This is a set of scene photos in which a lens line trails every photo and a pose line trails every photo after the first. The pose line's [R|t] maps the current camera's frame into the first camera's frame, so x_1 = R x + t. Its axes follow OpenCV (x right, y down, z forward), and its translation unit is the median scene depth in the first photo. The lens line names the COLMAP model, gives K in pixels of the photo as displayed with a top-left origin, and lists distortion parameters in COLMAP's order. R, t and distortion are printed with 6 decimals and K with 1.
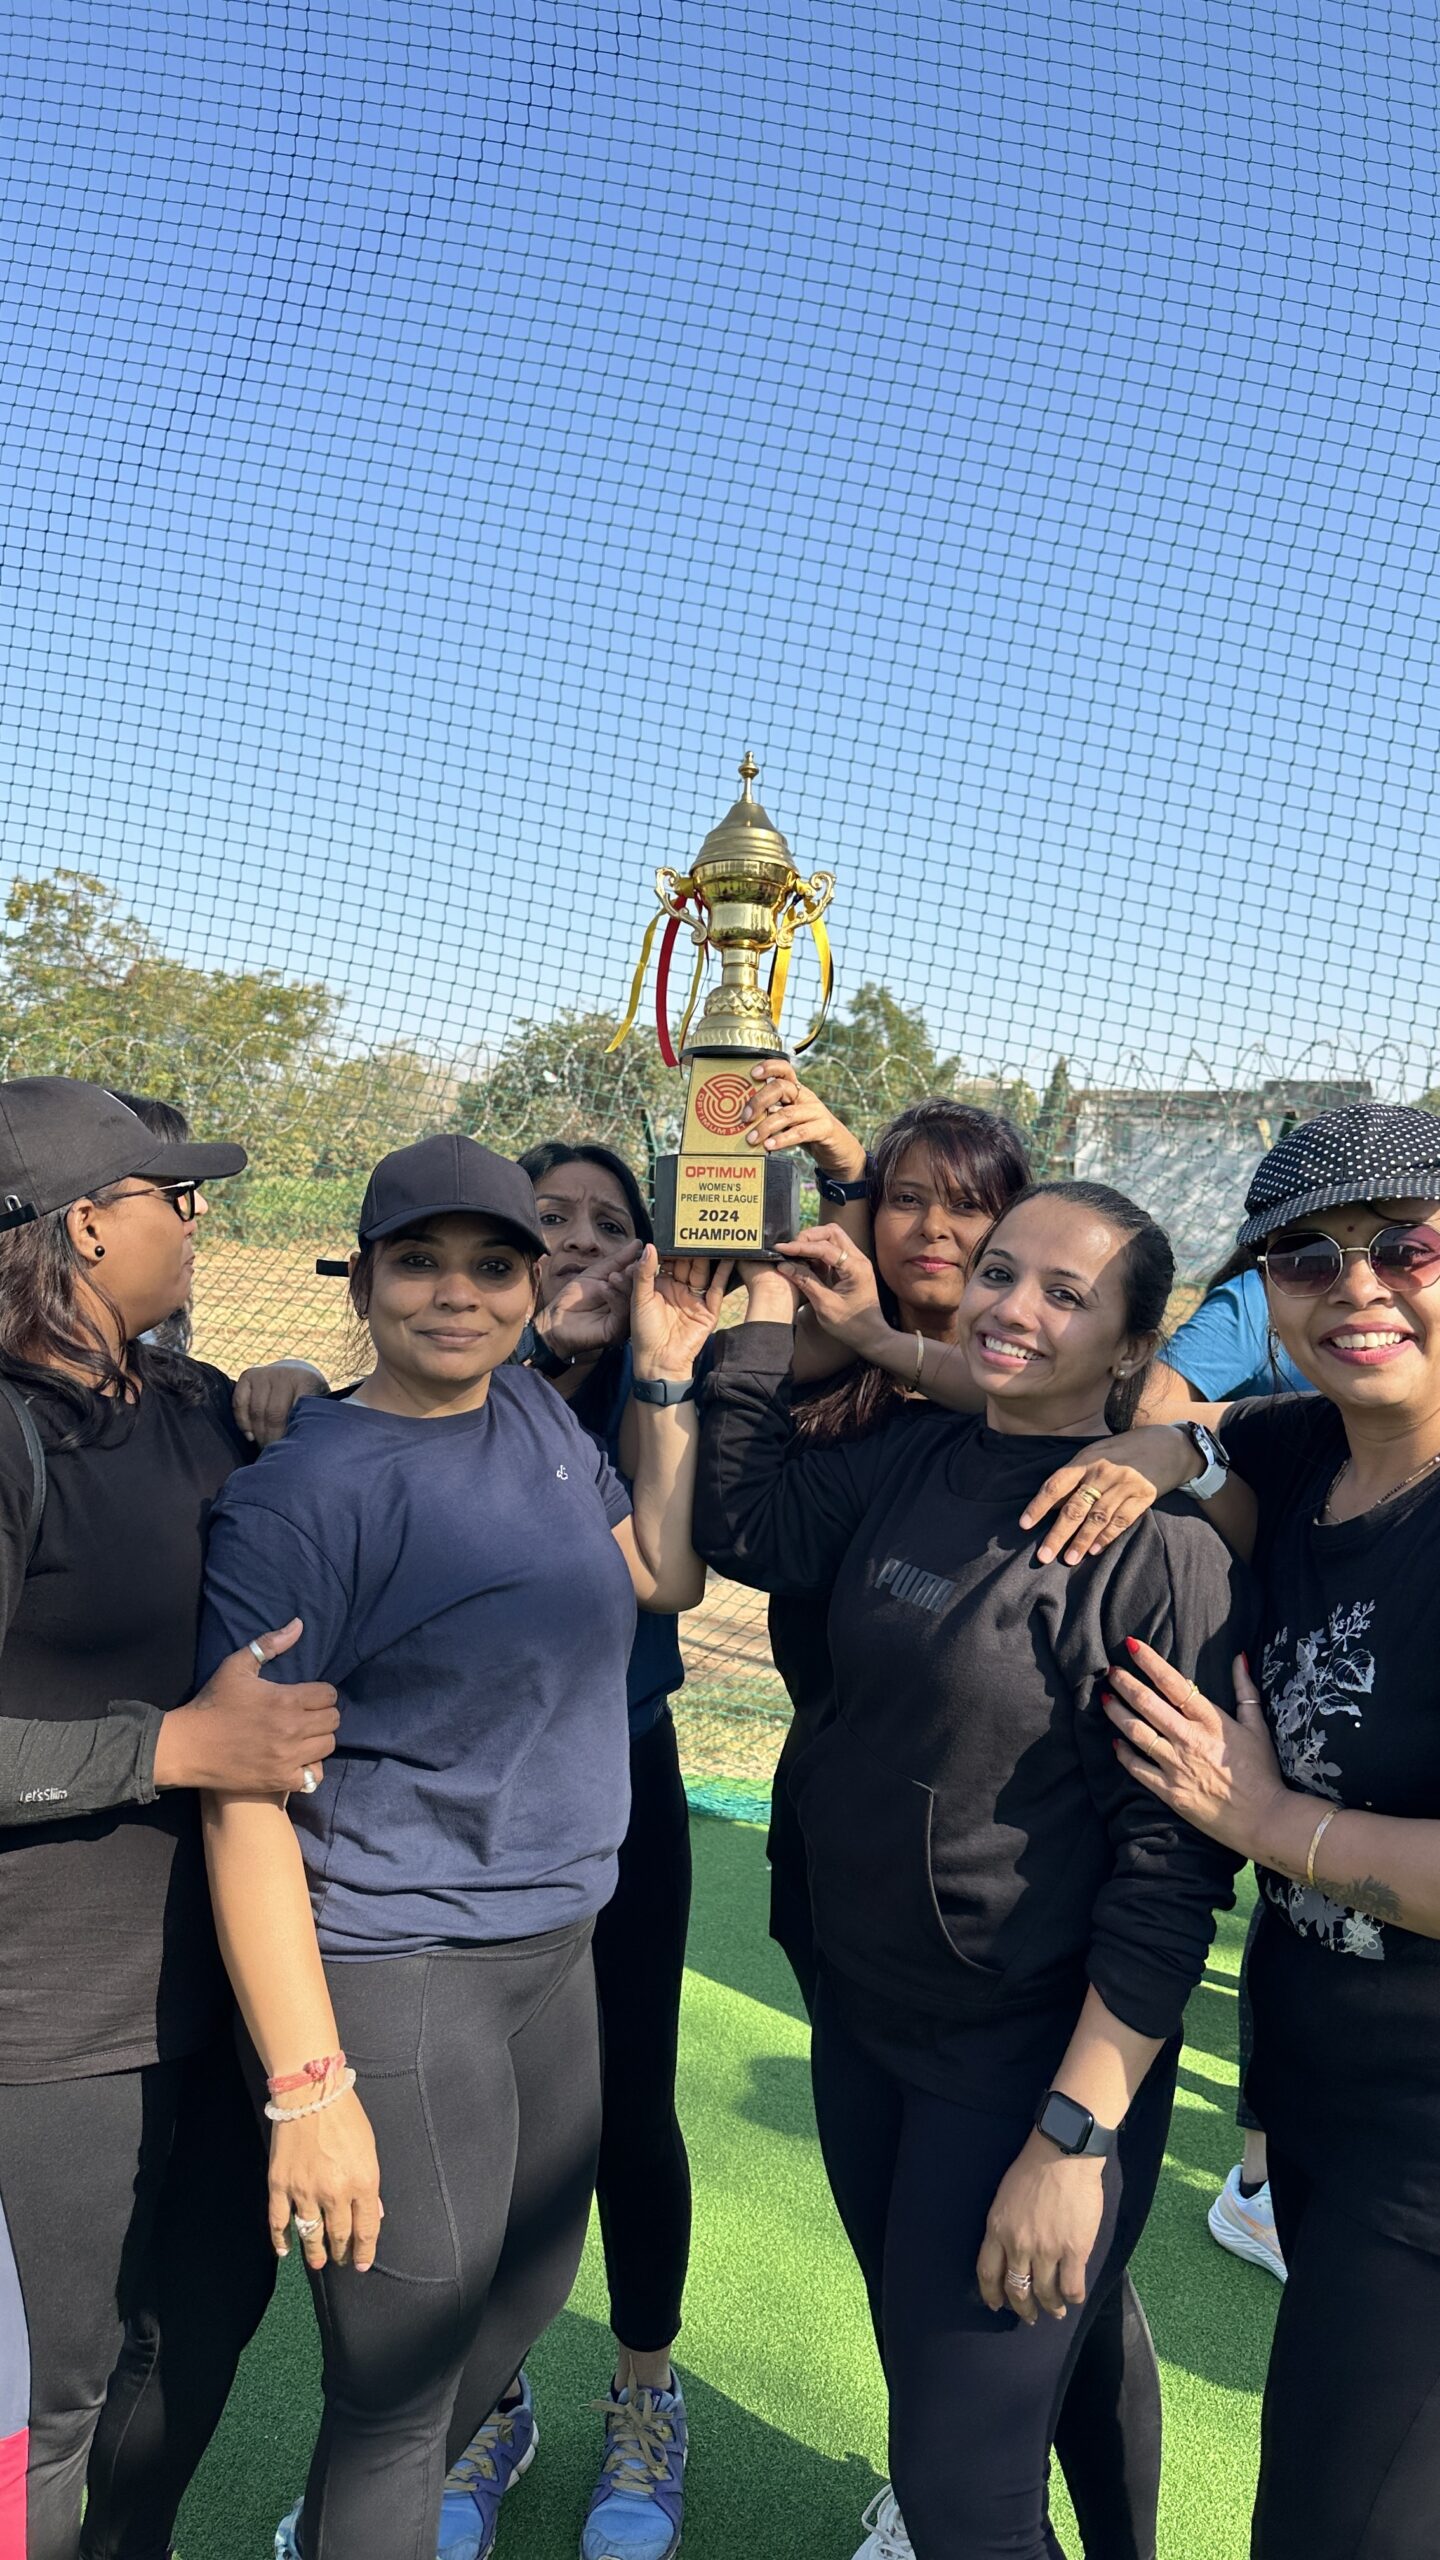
lens RADIAL K [[1797.8, 0, 704.9], [0, 1797.8, 1283.4], [0, 0, 1]] dist [0.077458, -0.094859]
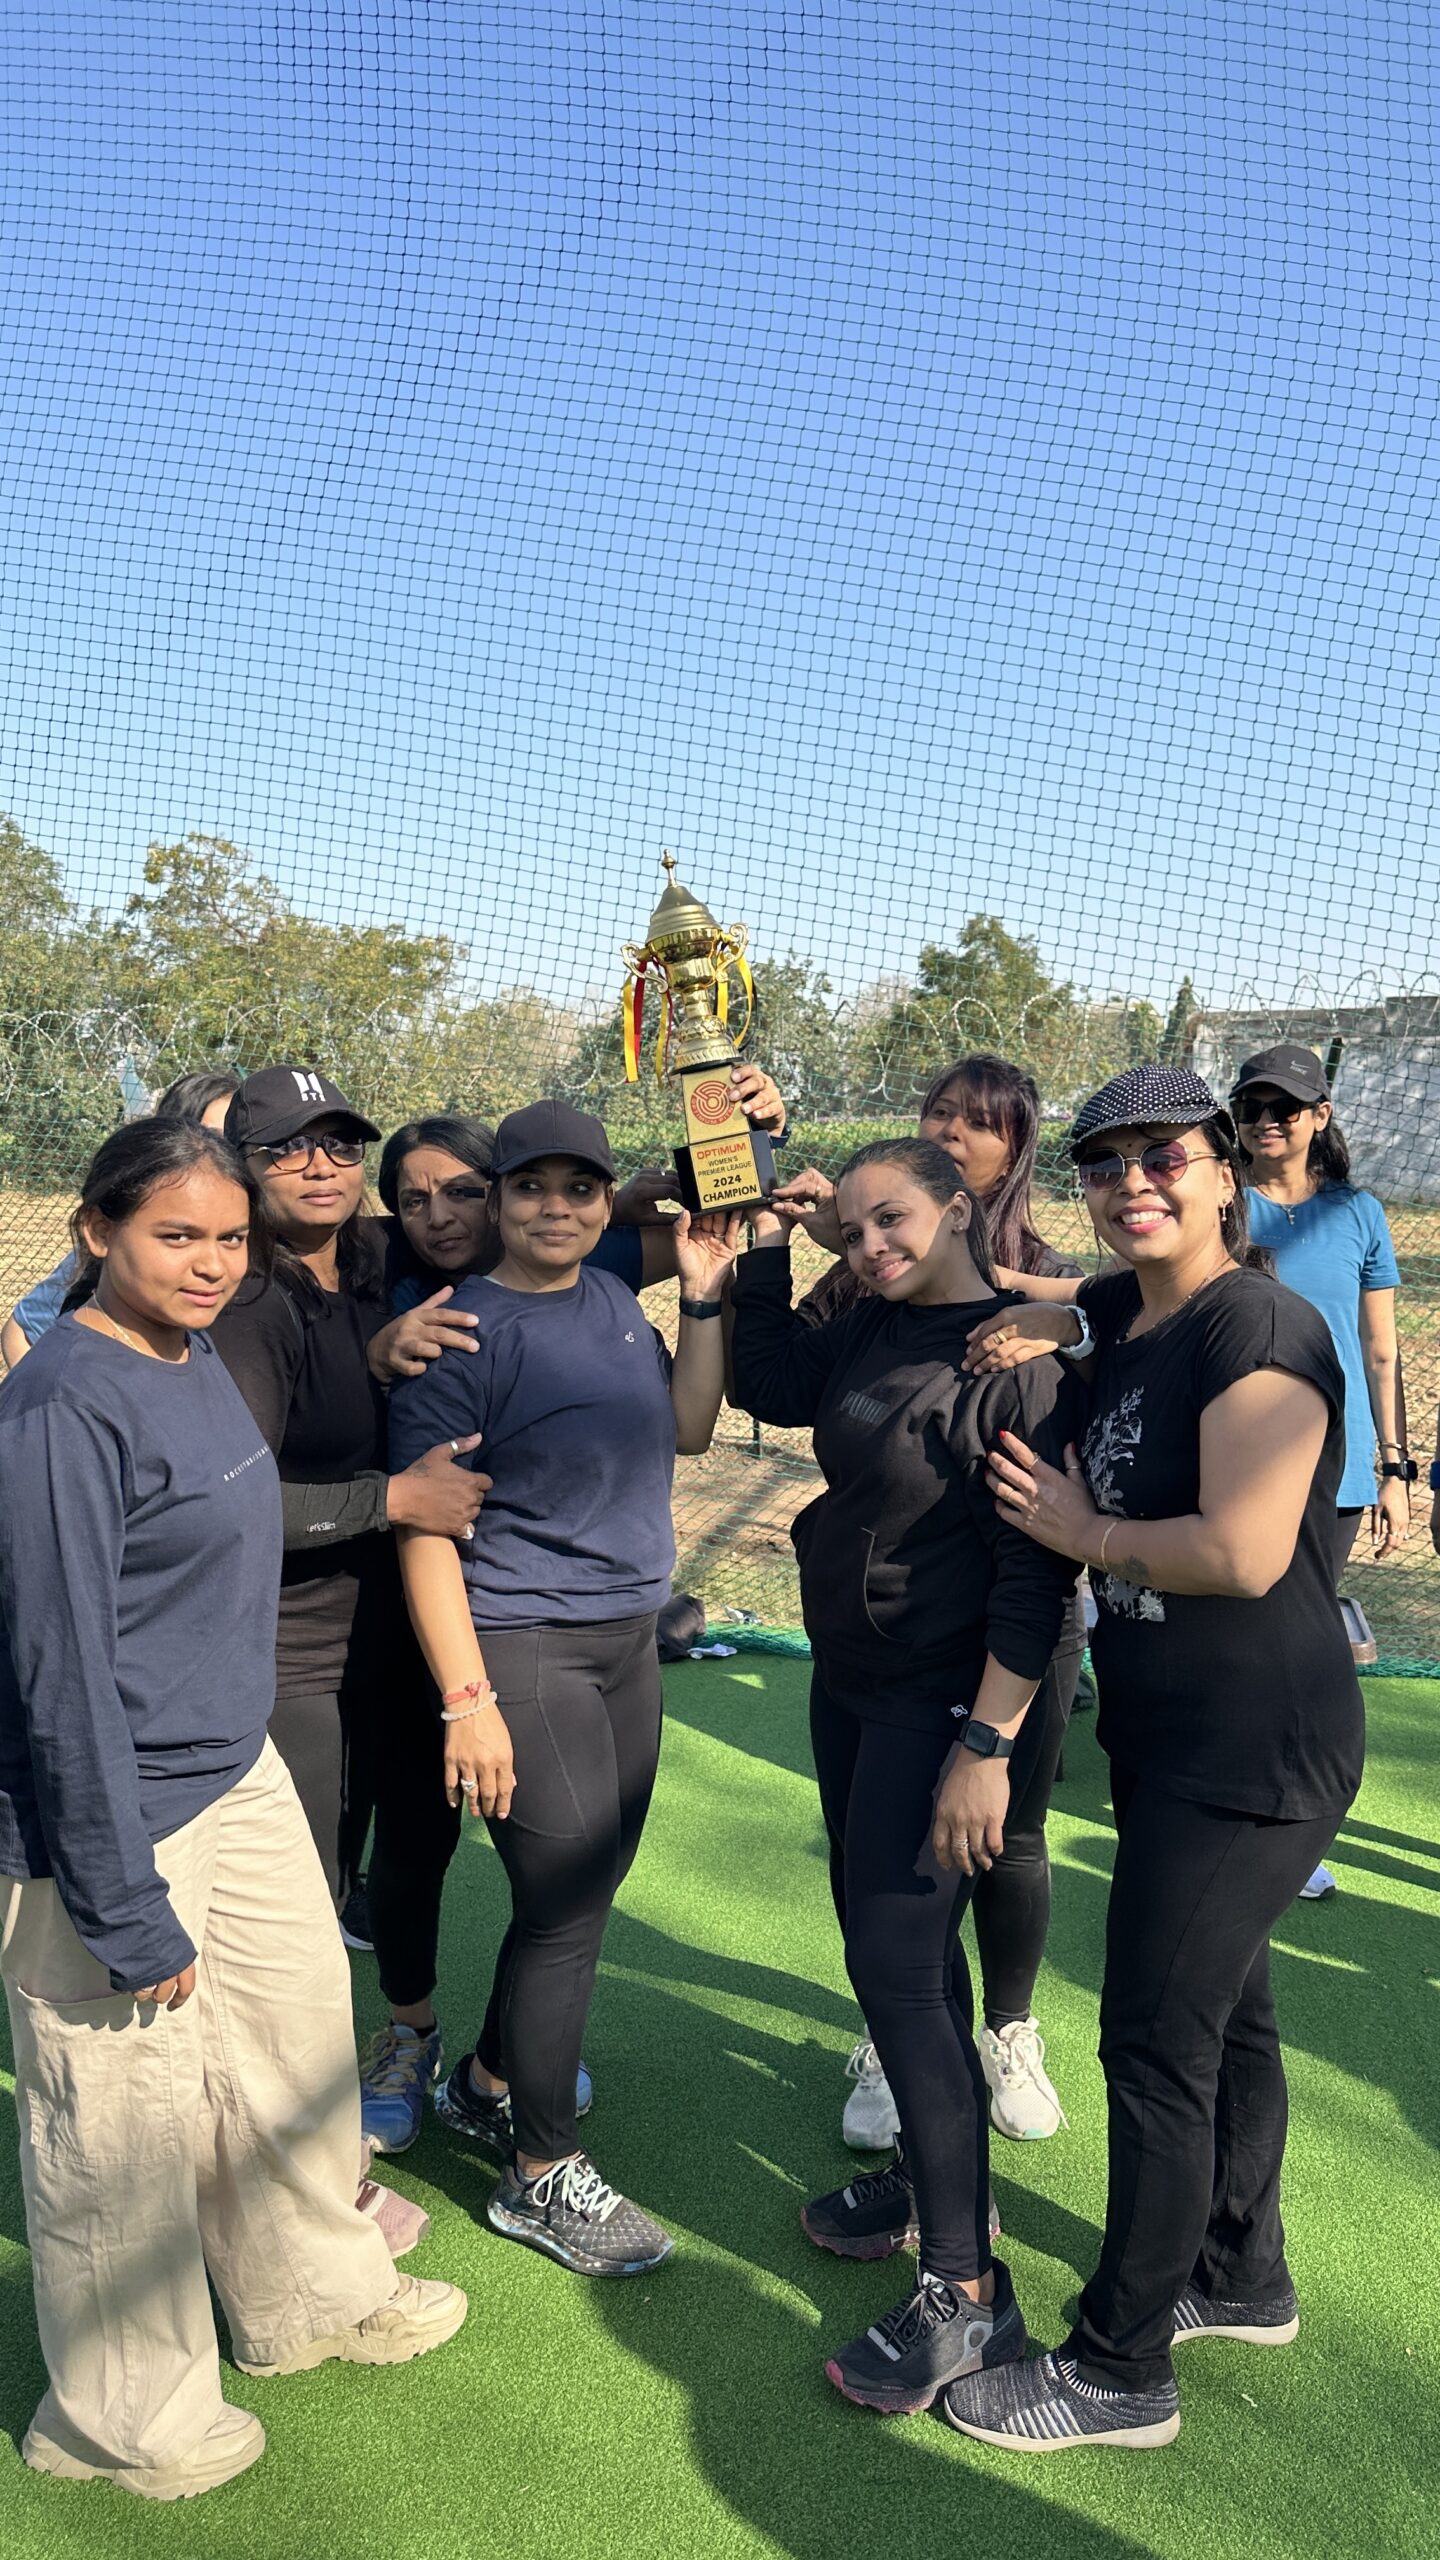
lens RADIAL K [[1819.2, 0, 720.0], [0, 1819.2, 1280.0], [0, 0, 1]] dist [0.086229, -0.115500]
pose [[0.997687, -0.022837, -0.064022, 0.039167], [0.024921, 0.999179, 0.031948, 0.009263], [0.063240, -0.033469, 0.997437, -0.196602]]
